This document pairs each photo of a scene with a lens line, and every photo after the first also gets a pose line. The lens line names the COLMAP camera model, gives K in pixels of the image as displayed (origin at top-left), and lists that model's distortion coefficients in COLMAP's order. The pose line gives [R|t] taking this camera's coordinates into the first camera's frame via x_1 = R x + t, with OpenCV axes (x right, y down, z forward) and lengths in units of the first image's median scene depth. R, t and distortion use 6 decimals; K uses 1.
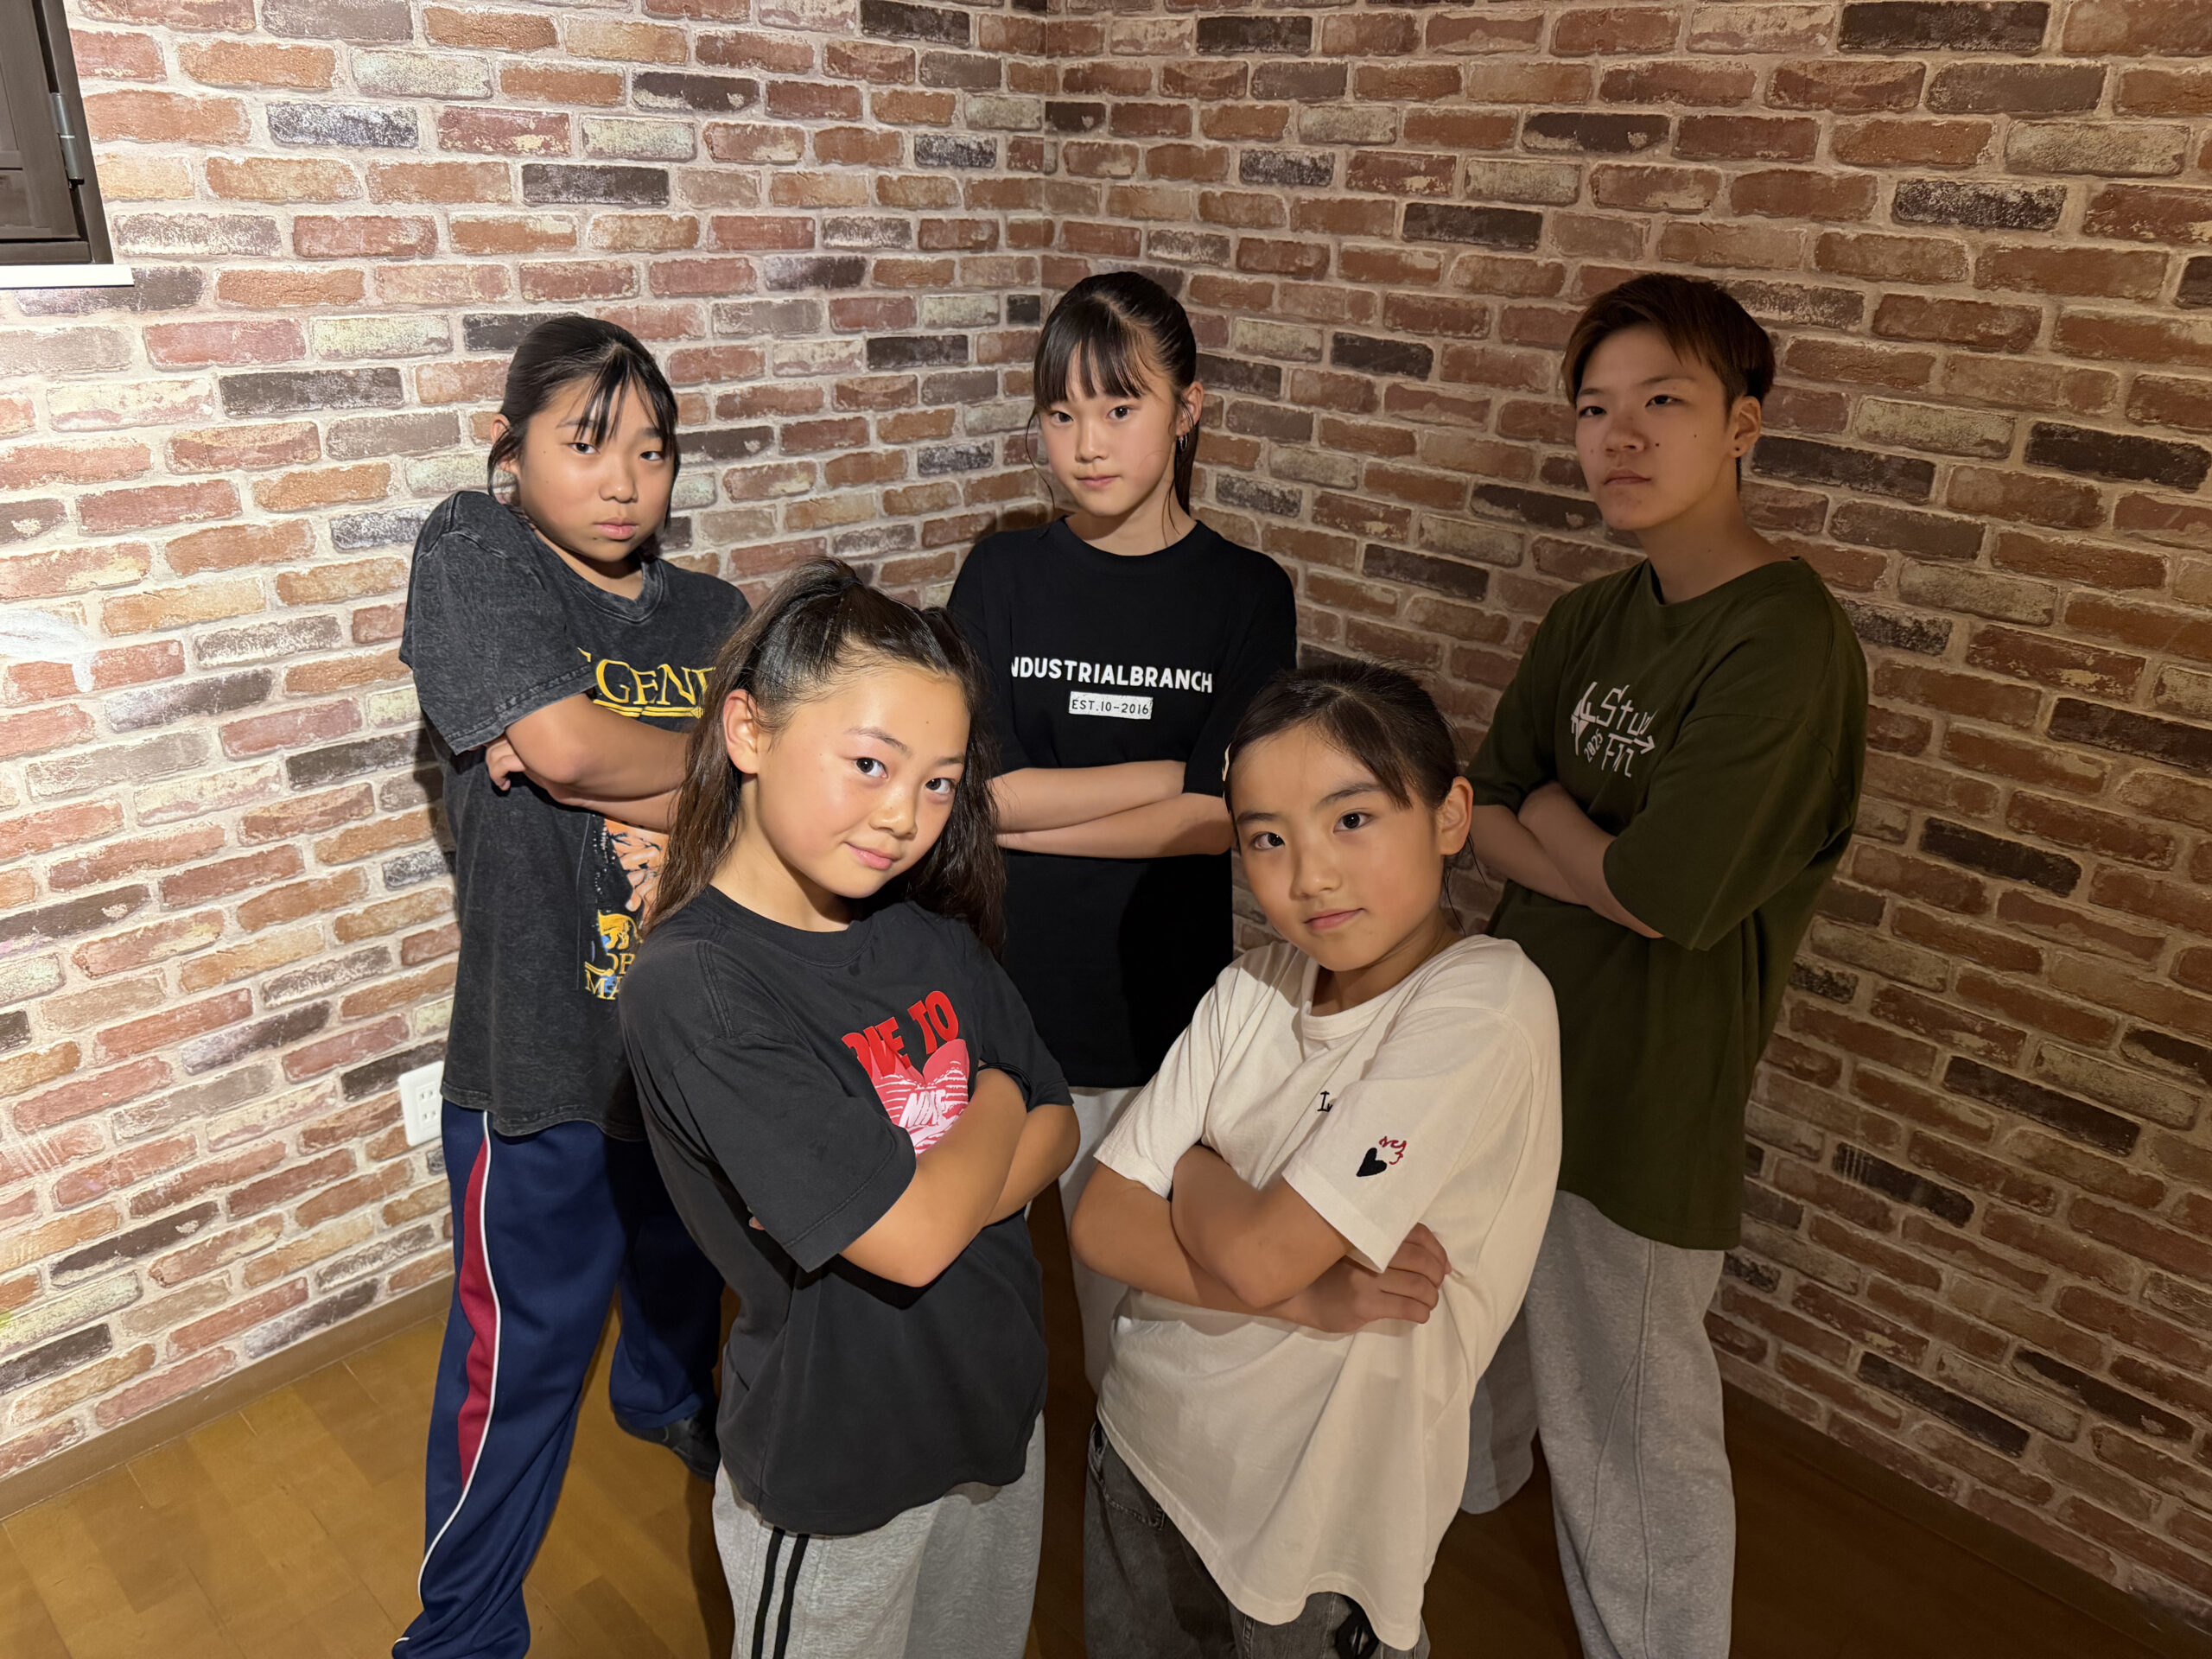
lens RADIAL K [[1579.7, 0, 1113.8], [0, 1579.7, 841.9], [0, 0, 1]] dist [0.007117, -0.014367]
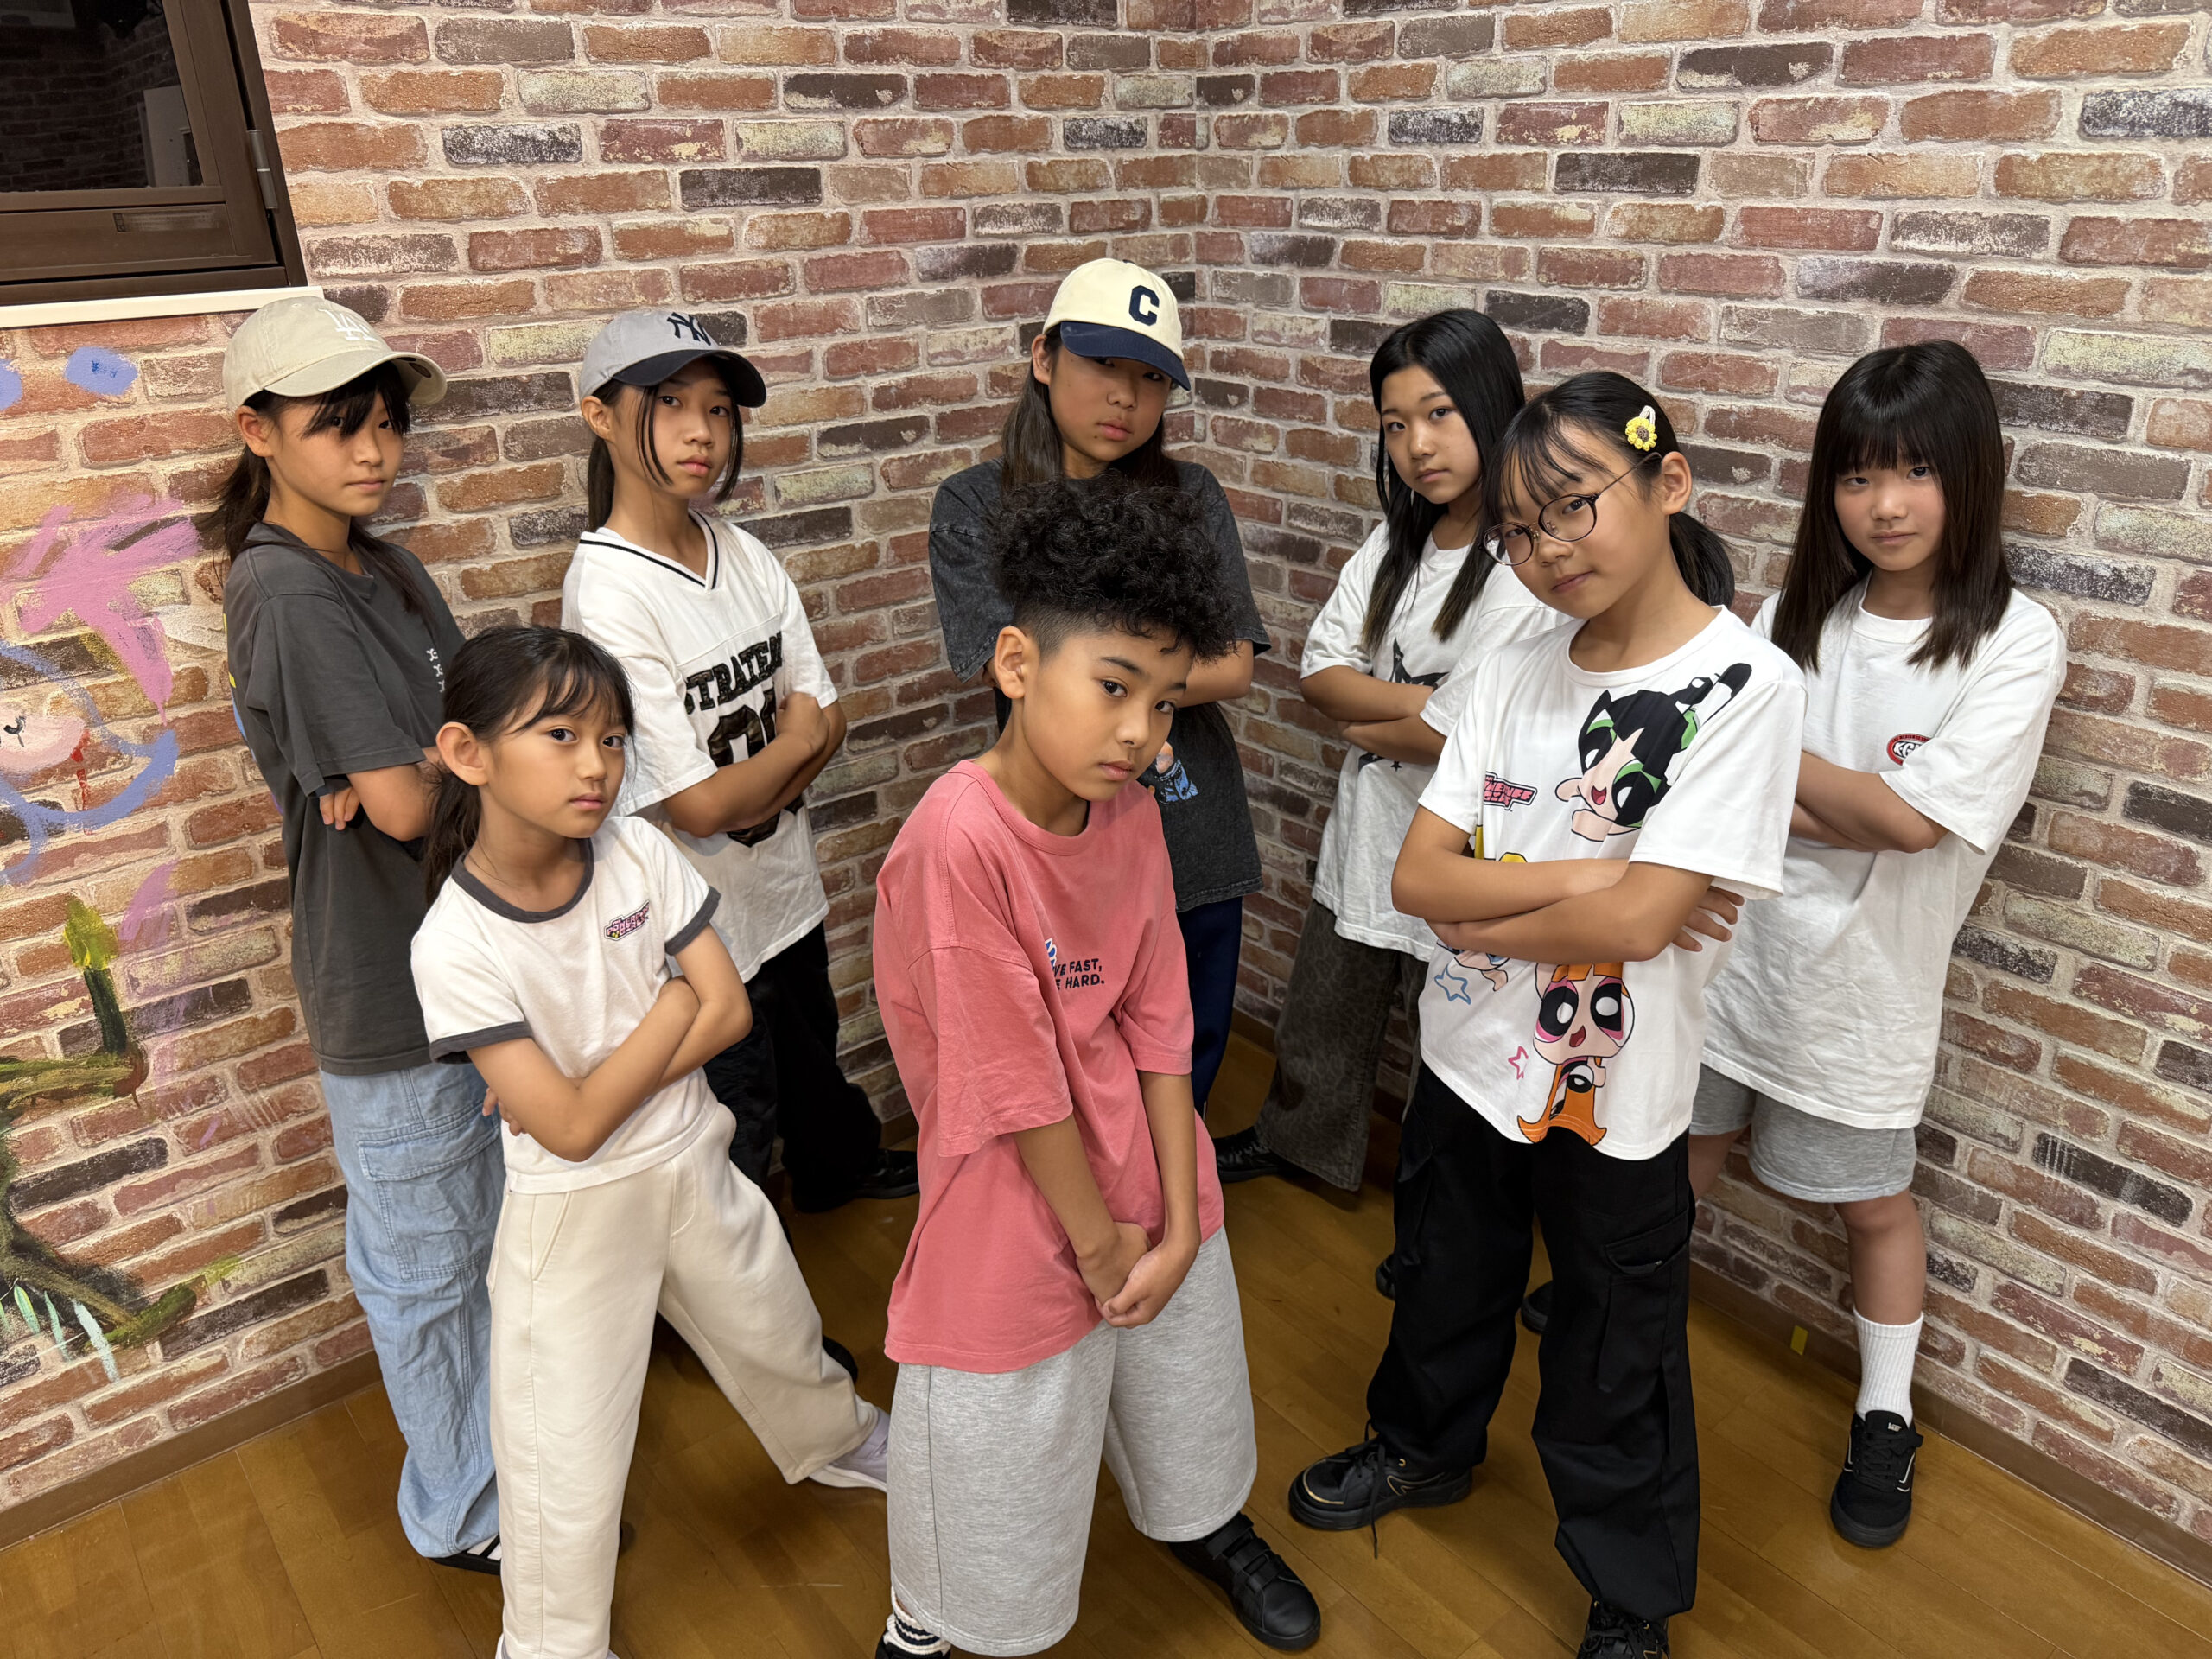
lens RADIAL K [[1579.7, 0, 1111.5], [0, 1579.7, 834.7], [0, 0, 1]] dist [0.007117, -0.014367]
pose [[0.990621, -0.006783, -0.136467, 0.046310], [0.007261, 0.999969, 0.003003, 0.007957], [0.136443, -0.003966, 0.990640, 0.003128]]
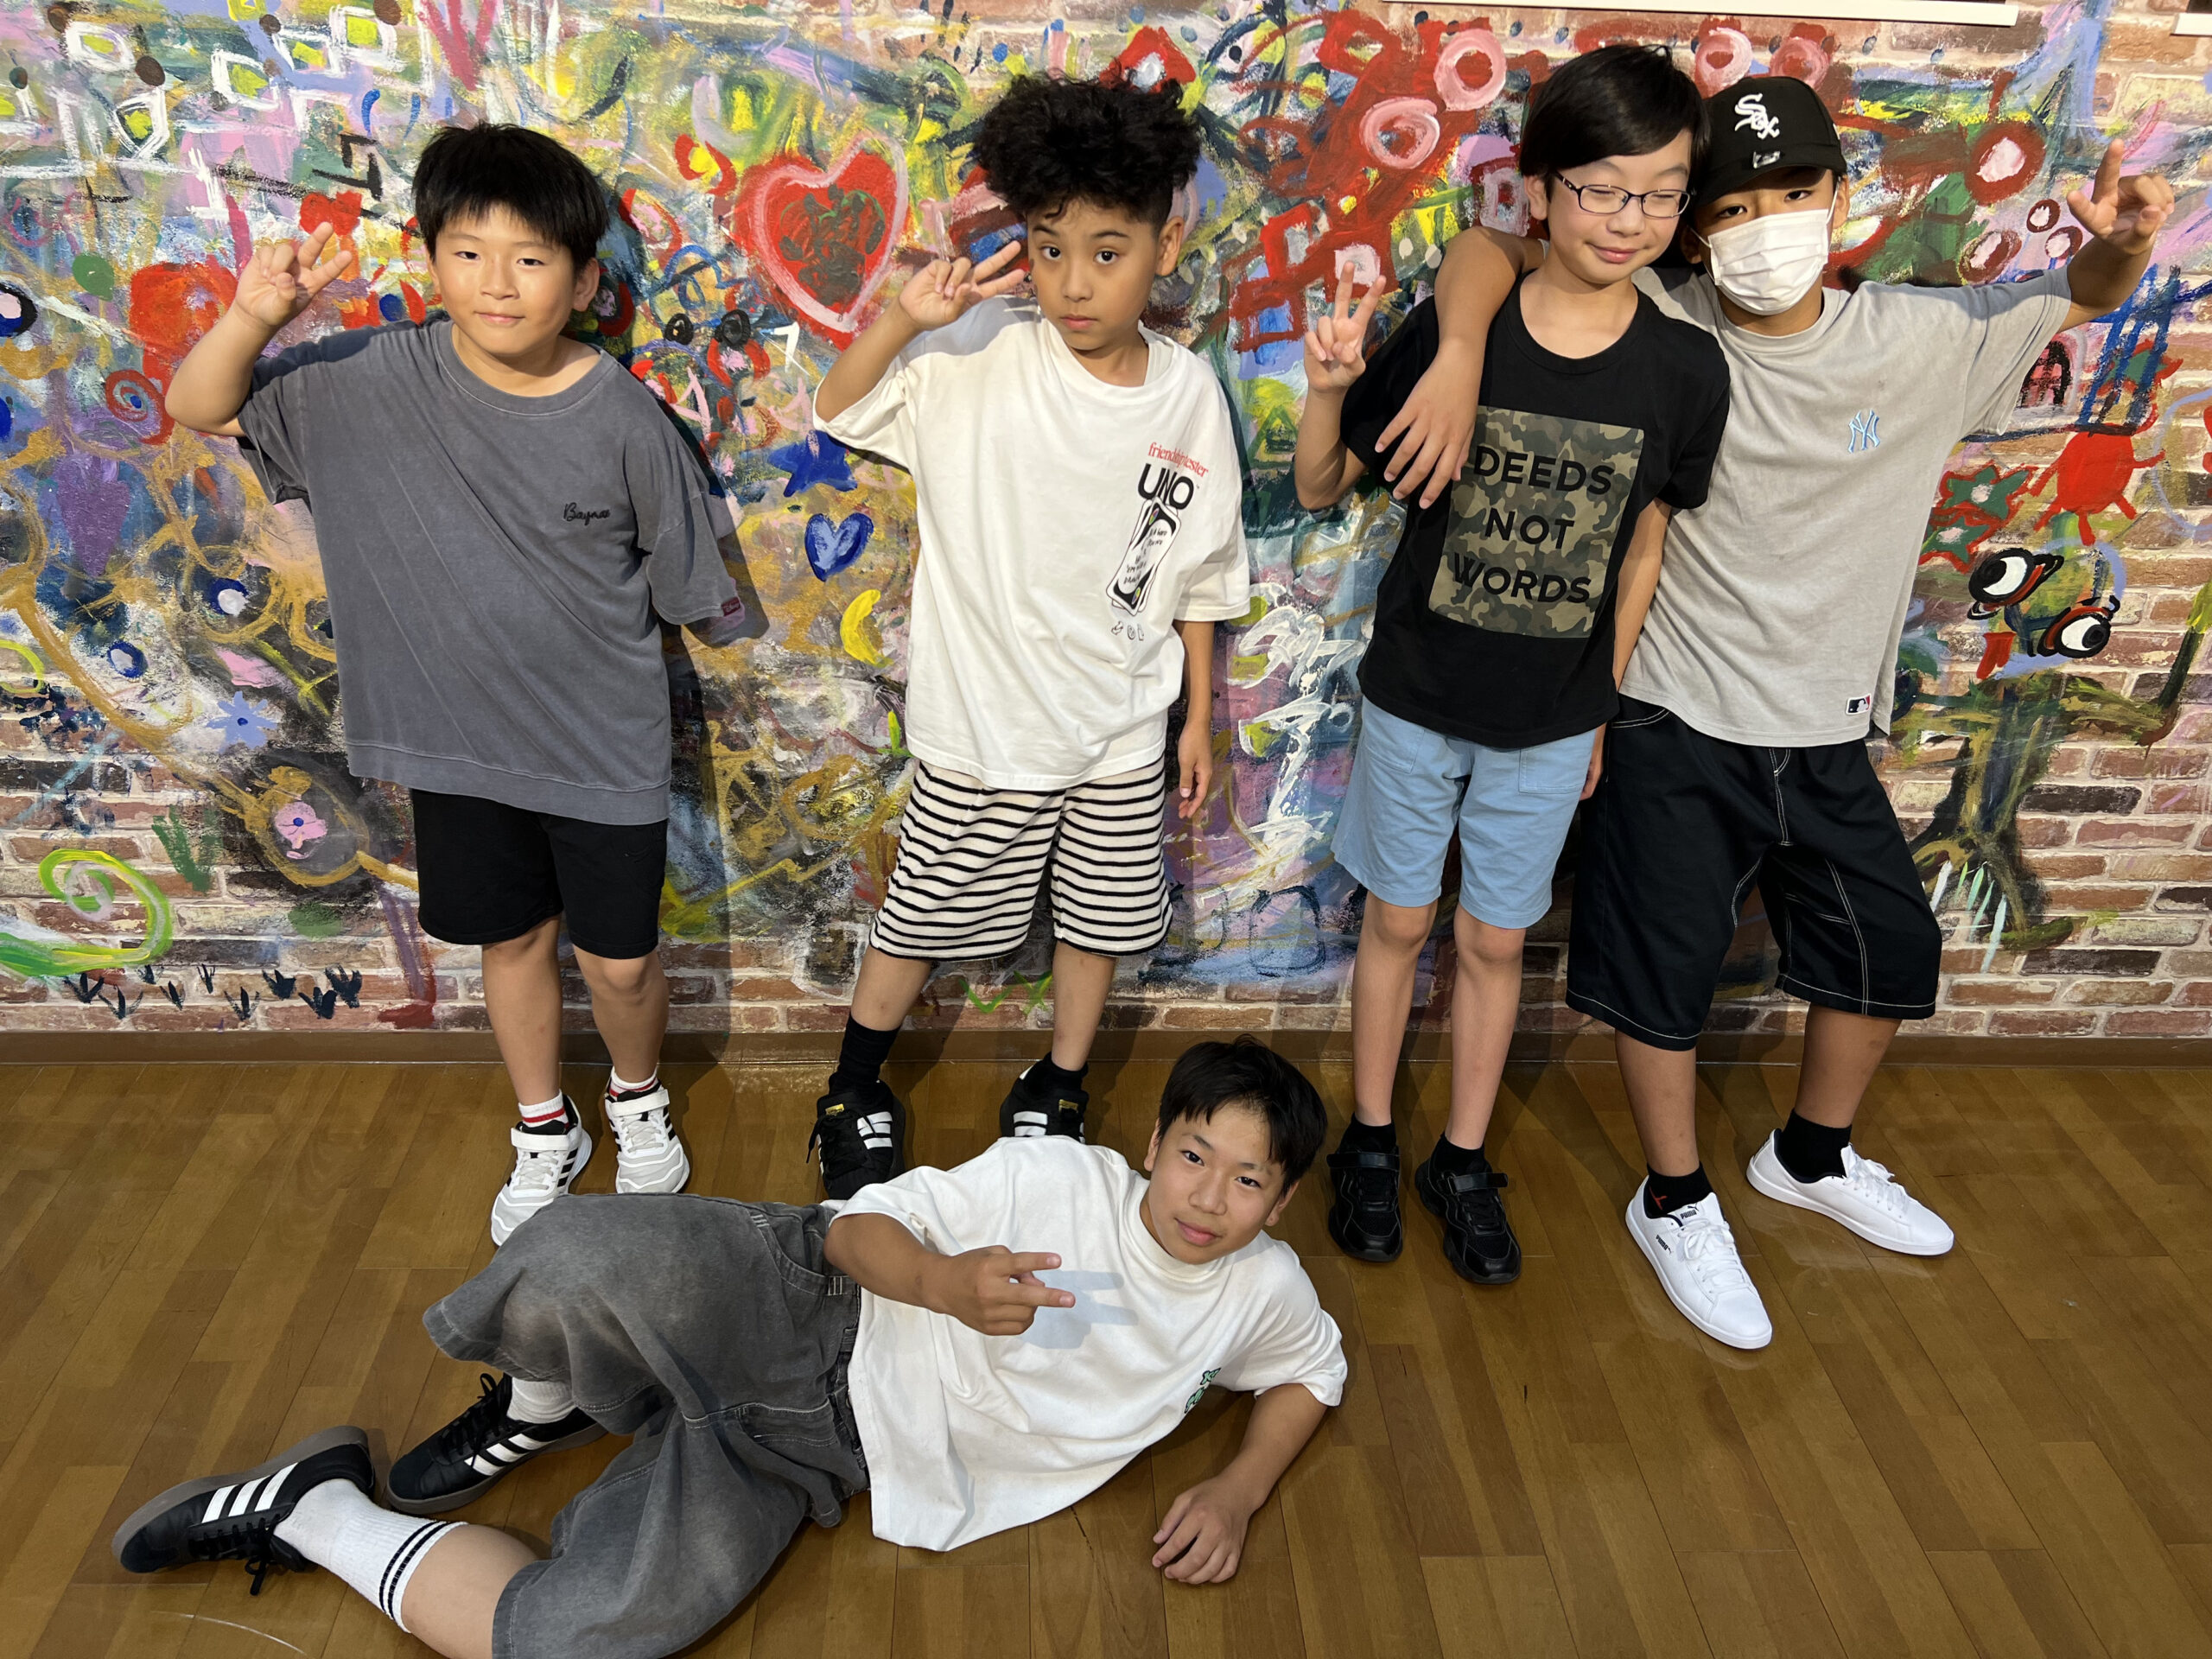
lens RADIAL K [[1698.8, 0, 1098.0], [0, 1698.8, 835.2], [0, 0, 1]] dist [0.056938, -0.067556]
pose [[0.721353, 0.341453, -0.602544, -0.470503], [-0.285030, 0.939286, 0.191048, 0.204940], [0.631196, 0.033930, 0.774881, -0.507295]]
